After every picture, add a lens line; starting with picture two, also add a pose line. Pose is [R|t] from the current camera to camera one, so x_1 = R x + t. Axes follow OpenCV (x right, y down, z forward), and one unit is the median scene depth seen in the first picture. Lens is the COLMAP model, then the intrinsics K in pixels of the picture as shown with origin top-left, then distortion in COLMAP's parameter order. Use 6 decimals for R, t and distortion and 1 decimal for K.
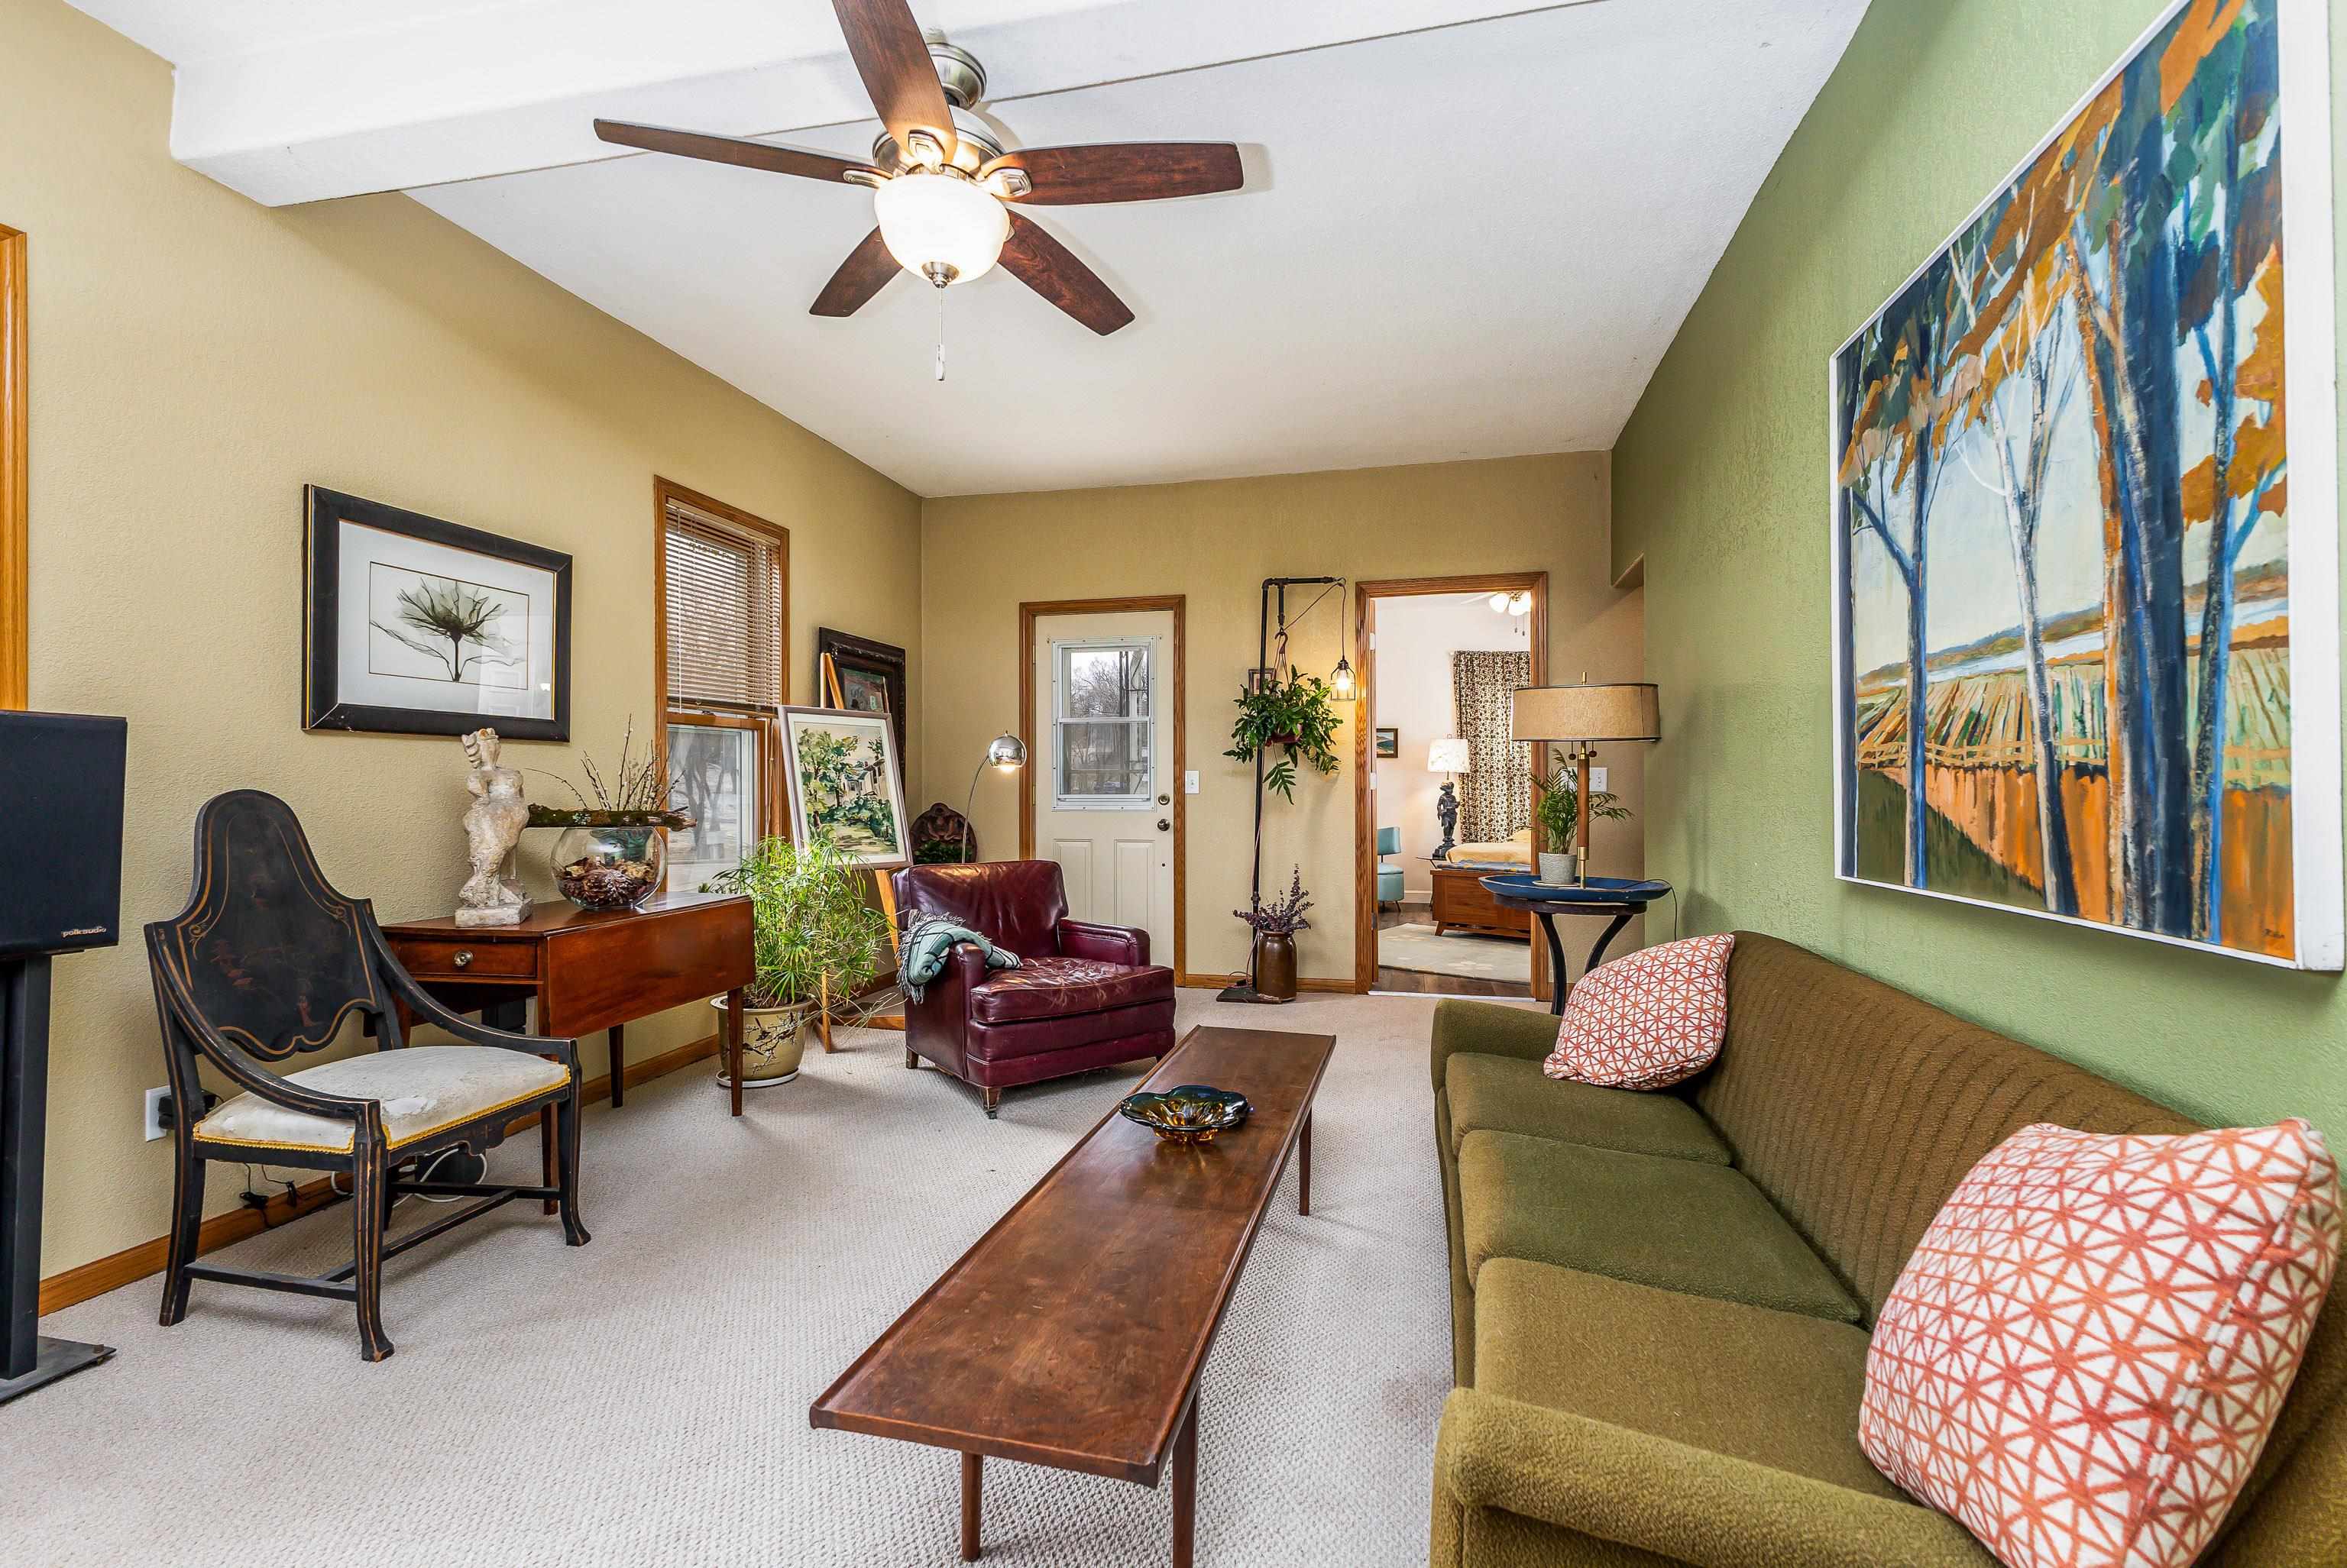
lens RADIAL K [[1036.3, 0, 1193.4], [0, 1036.3, 780.4], [0, 0, 1]] dist [0.010567, -0.002419]
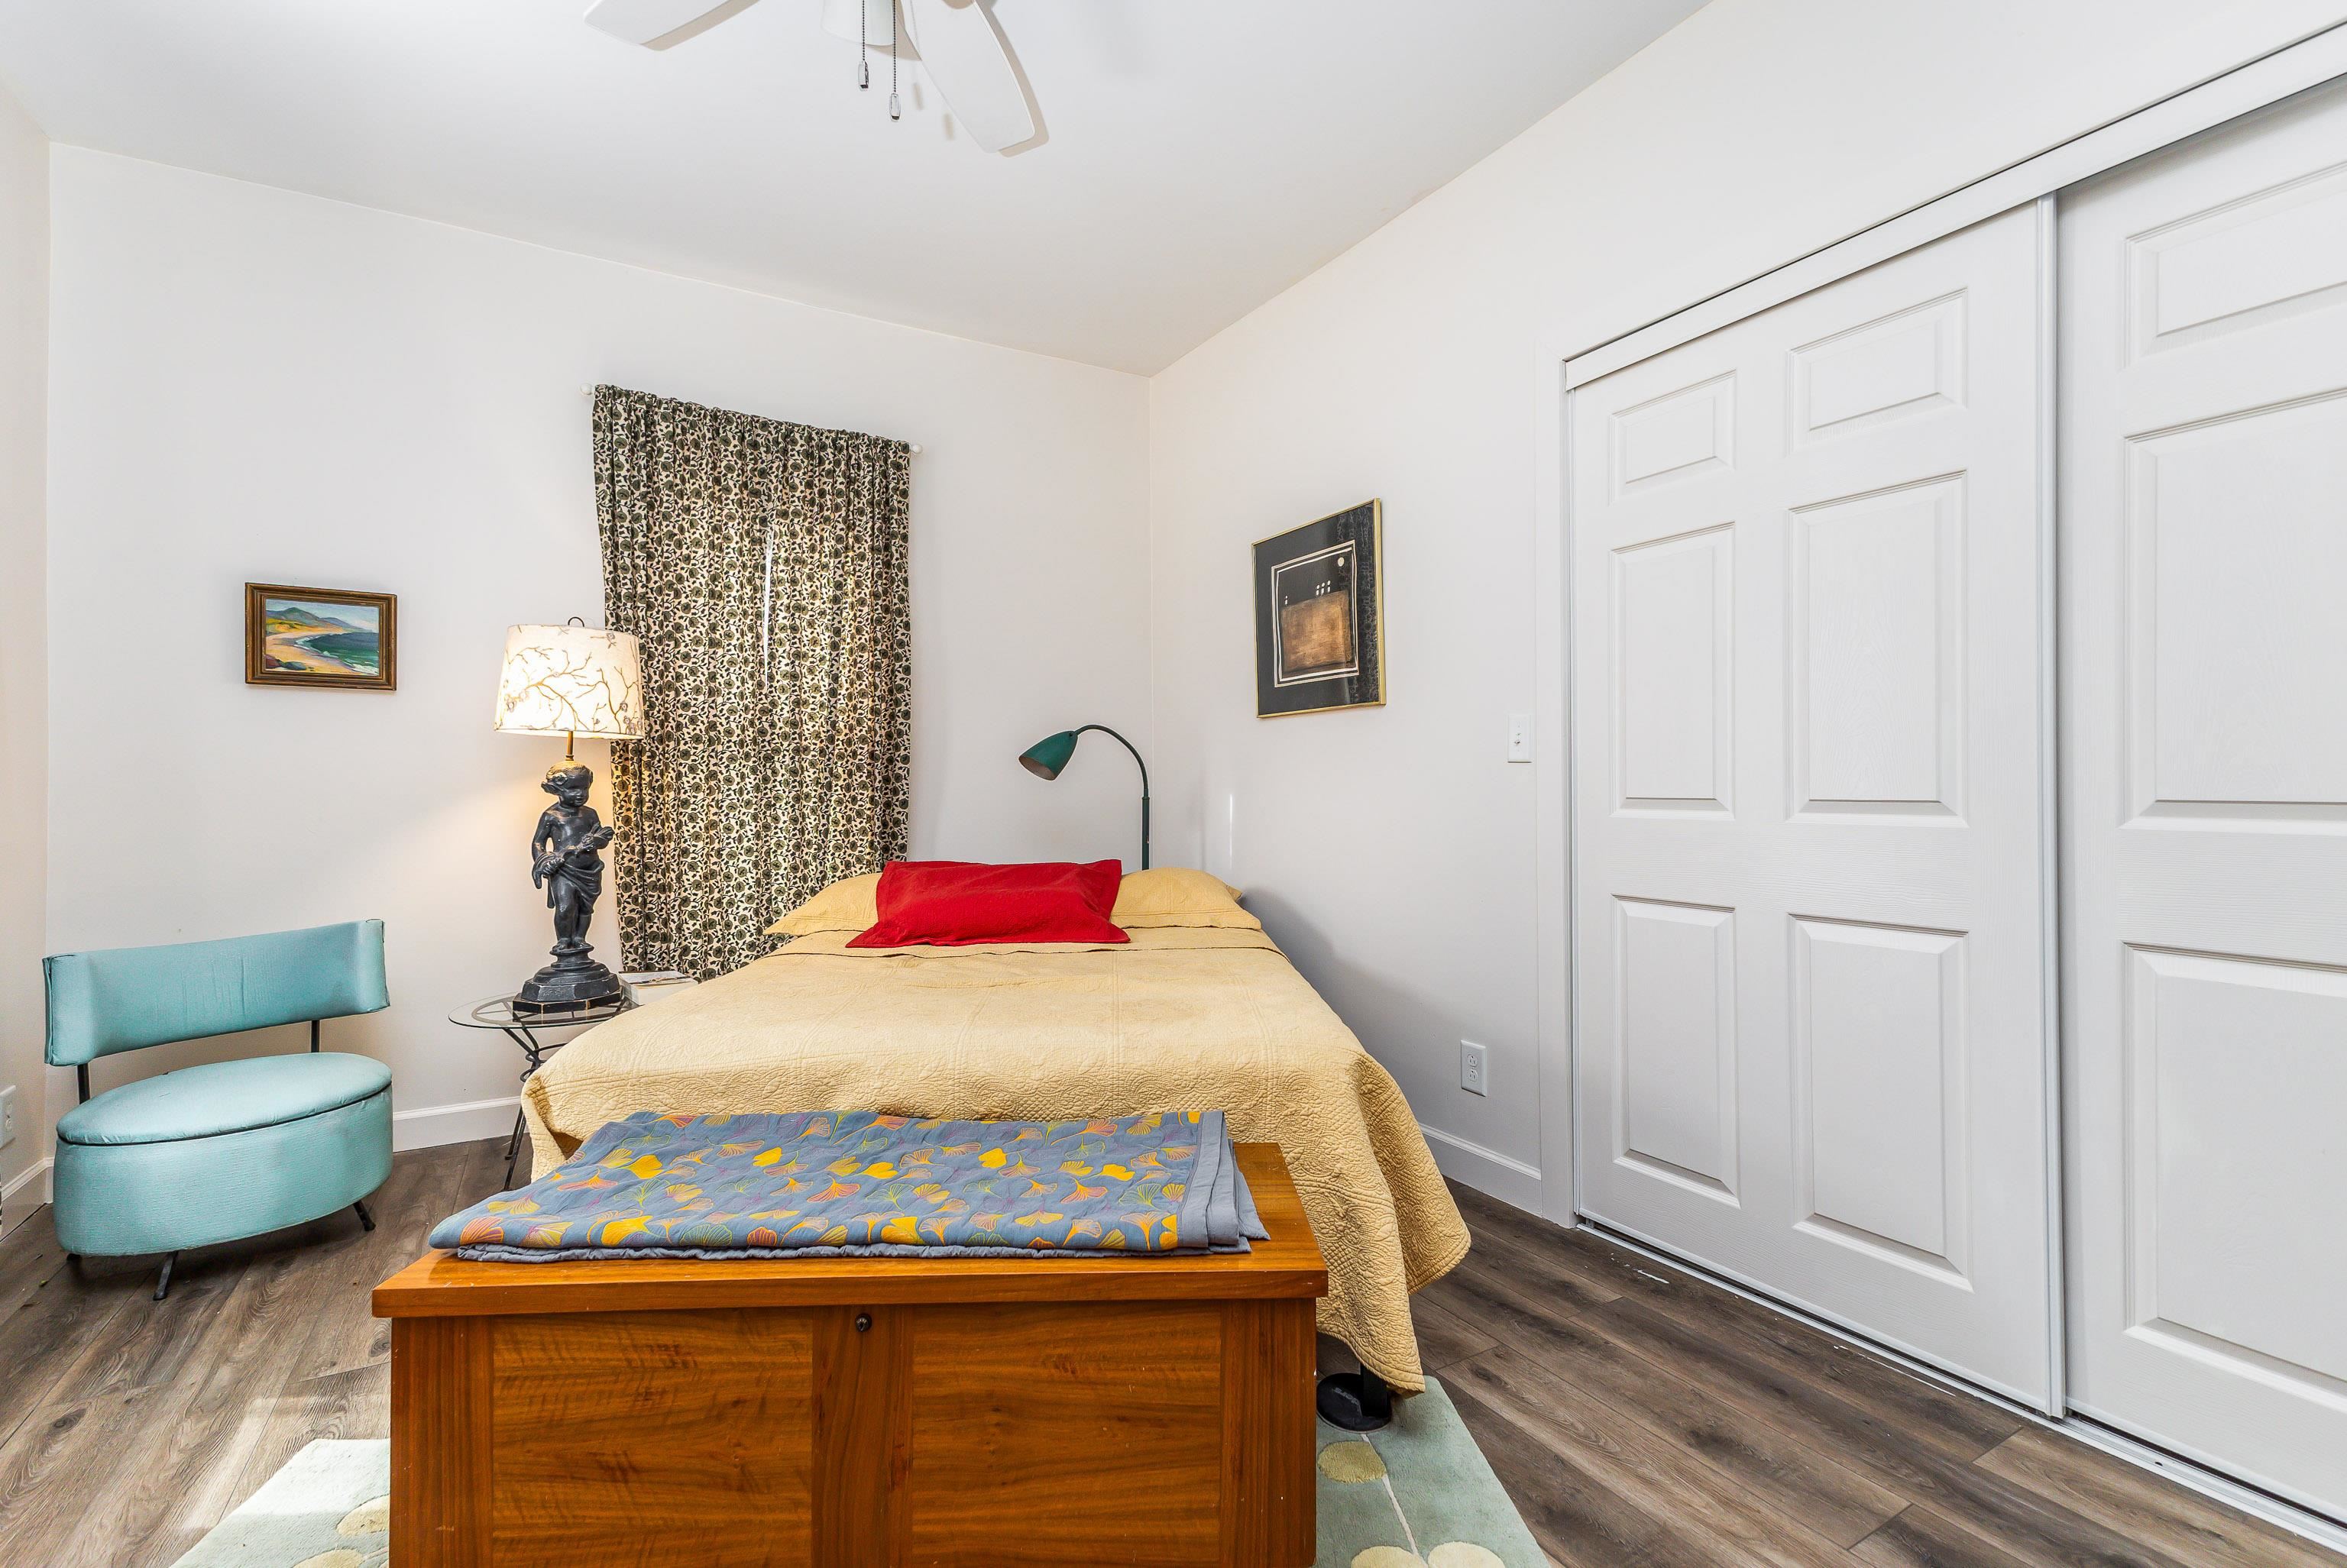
lens RADIAL K [[1036.3, 0, 1180.0], [0, 1036.3, 789.1], [0, 0, 1]] dist [0.010567, -0.002419]
pose [[0.749194, -0.003437, 0.662342, 0.810581], [0.002204, 0.999994, 0.002696, 0.036384], [-0.662347, -0.000560, 0.749197, 2.963966]]
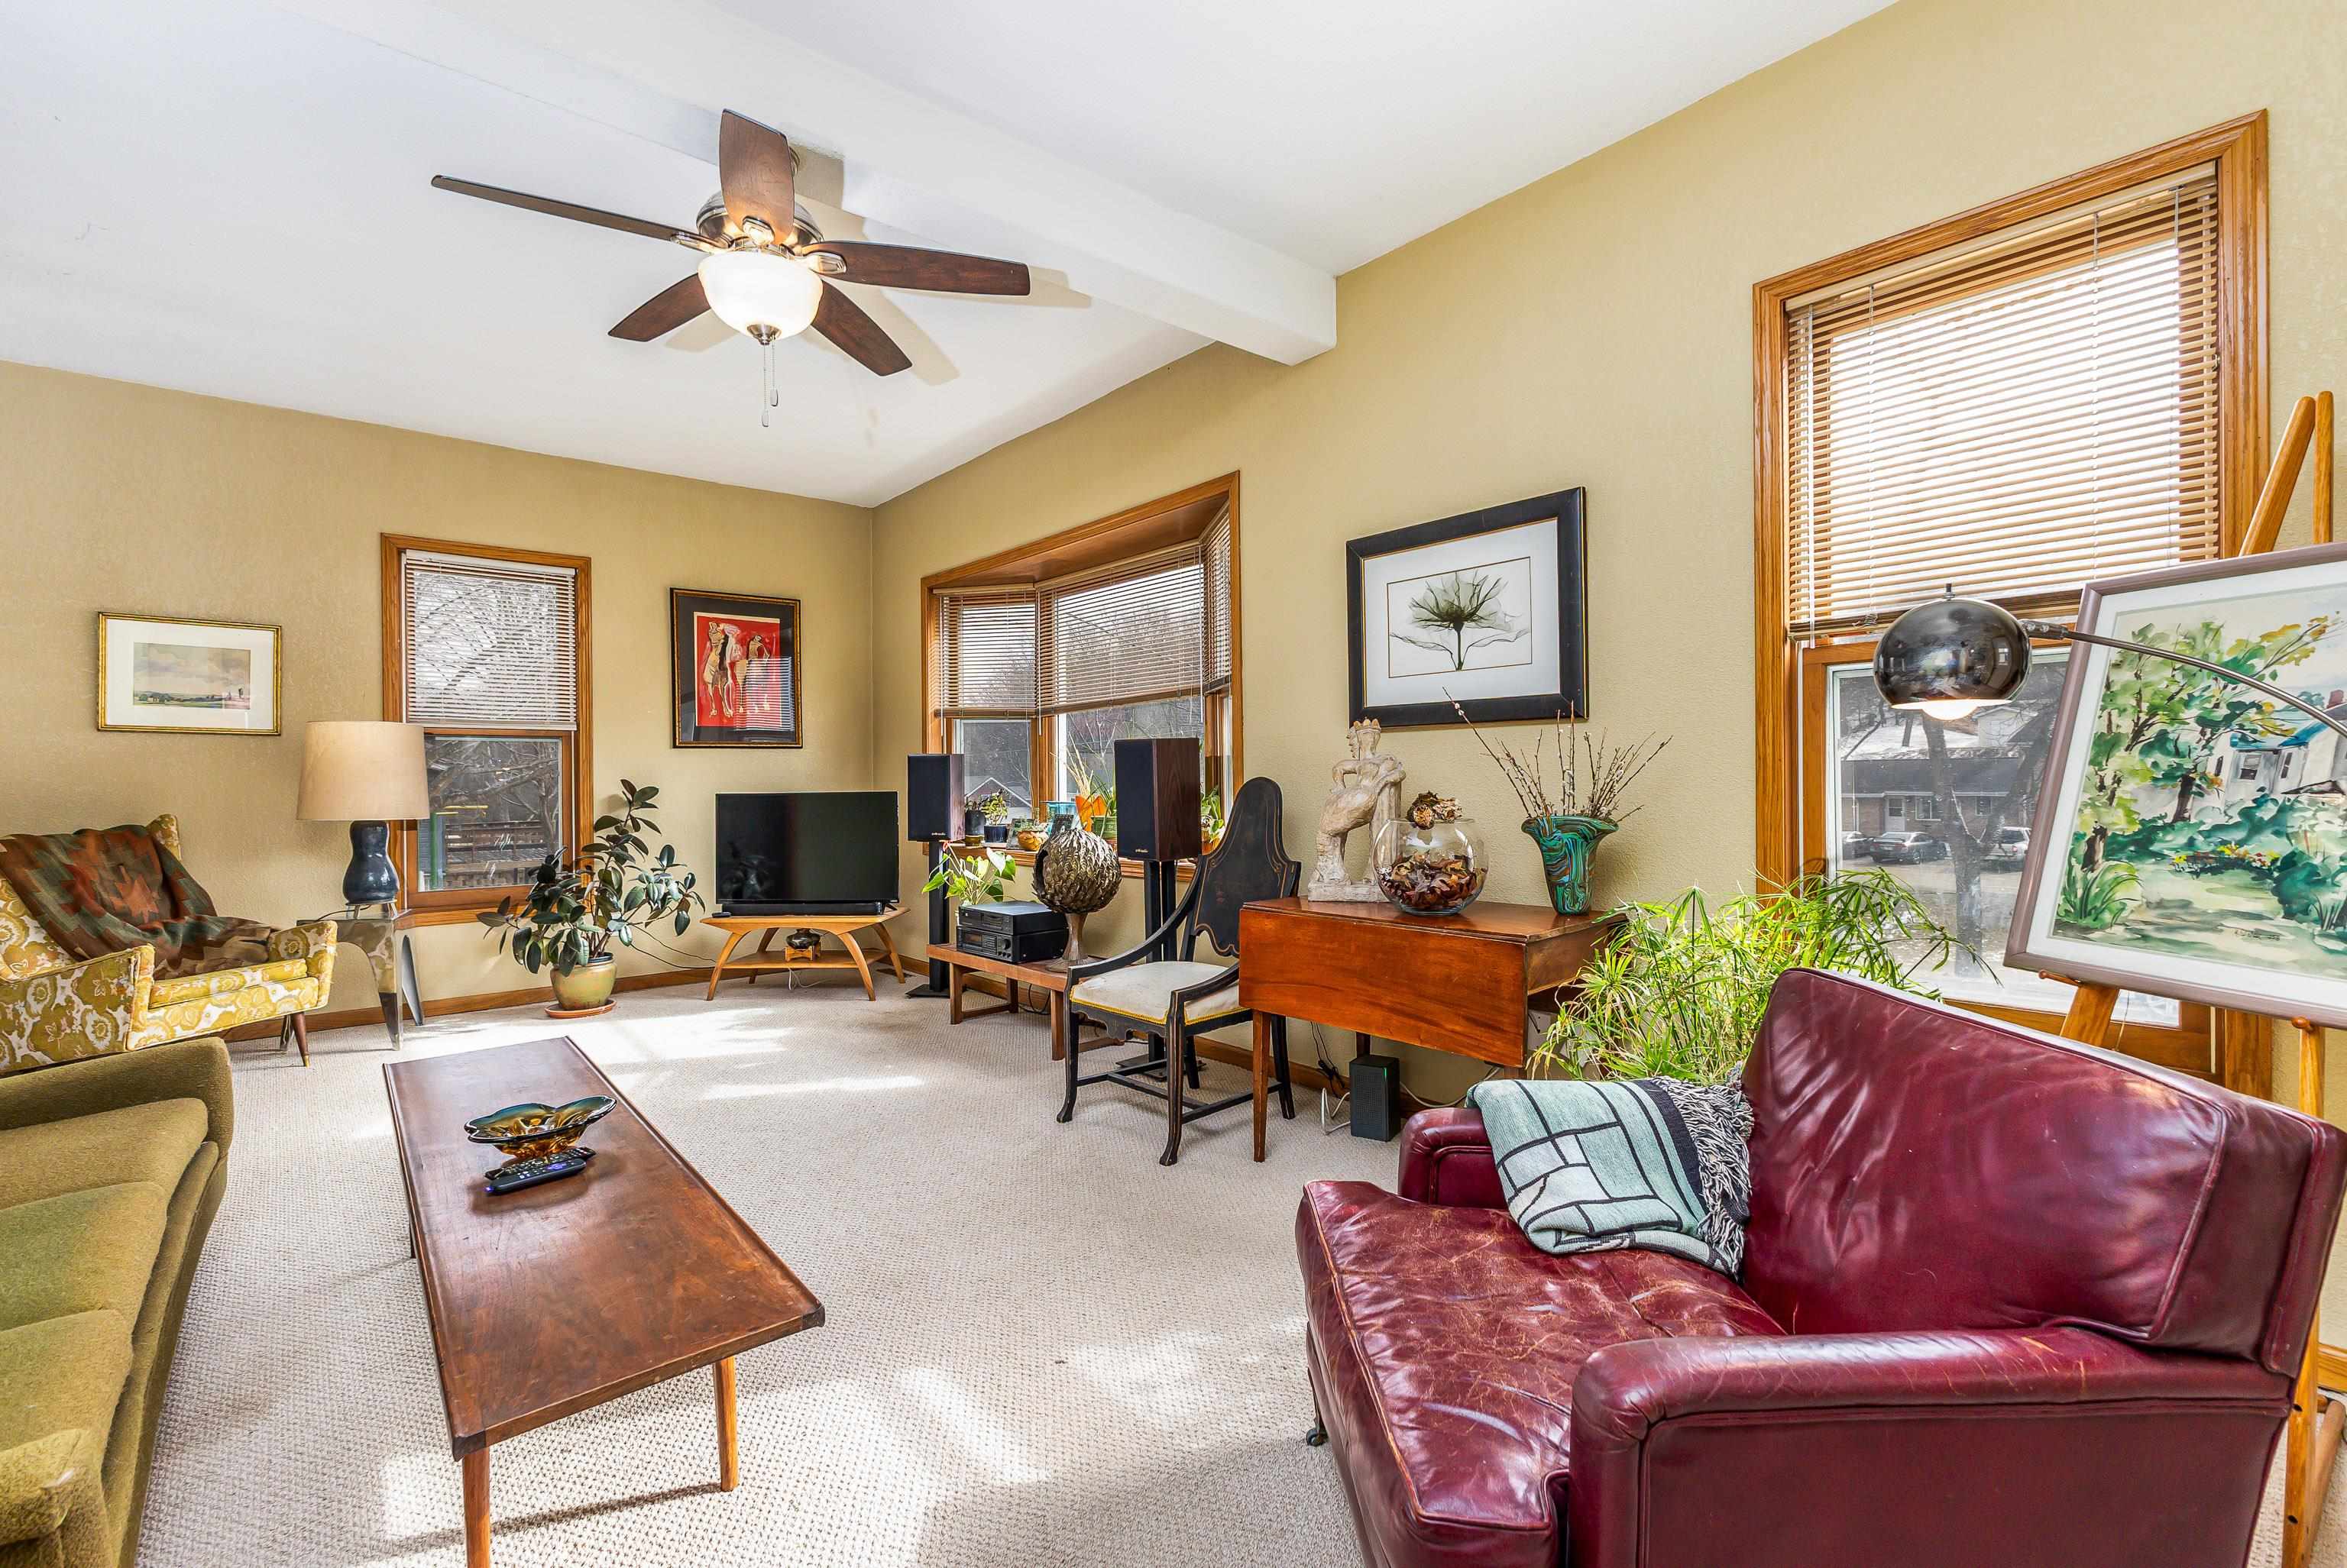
lens RADIAL K [[1036.3, 0, 1176.4], [0, 1036.3, 782.5], [0, 0, 1]] dist [0.010567, -0.002419]
pose [[-0.608632, 0.012900, -0.793348, 0.407988], [0.015016, 0.999876, 0.004739, 0.008716], [0.793311, -0.009029, -0.608750, 2.133115]]
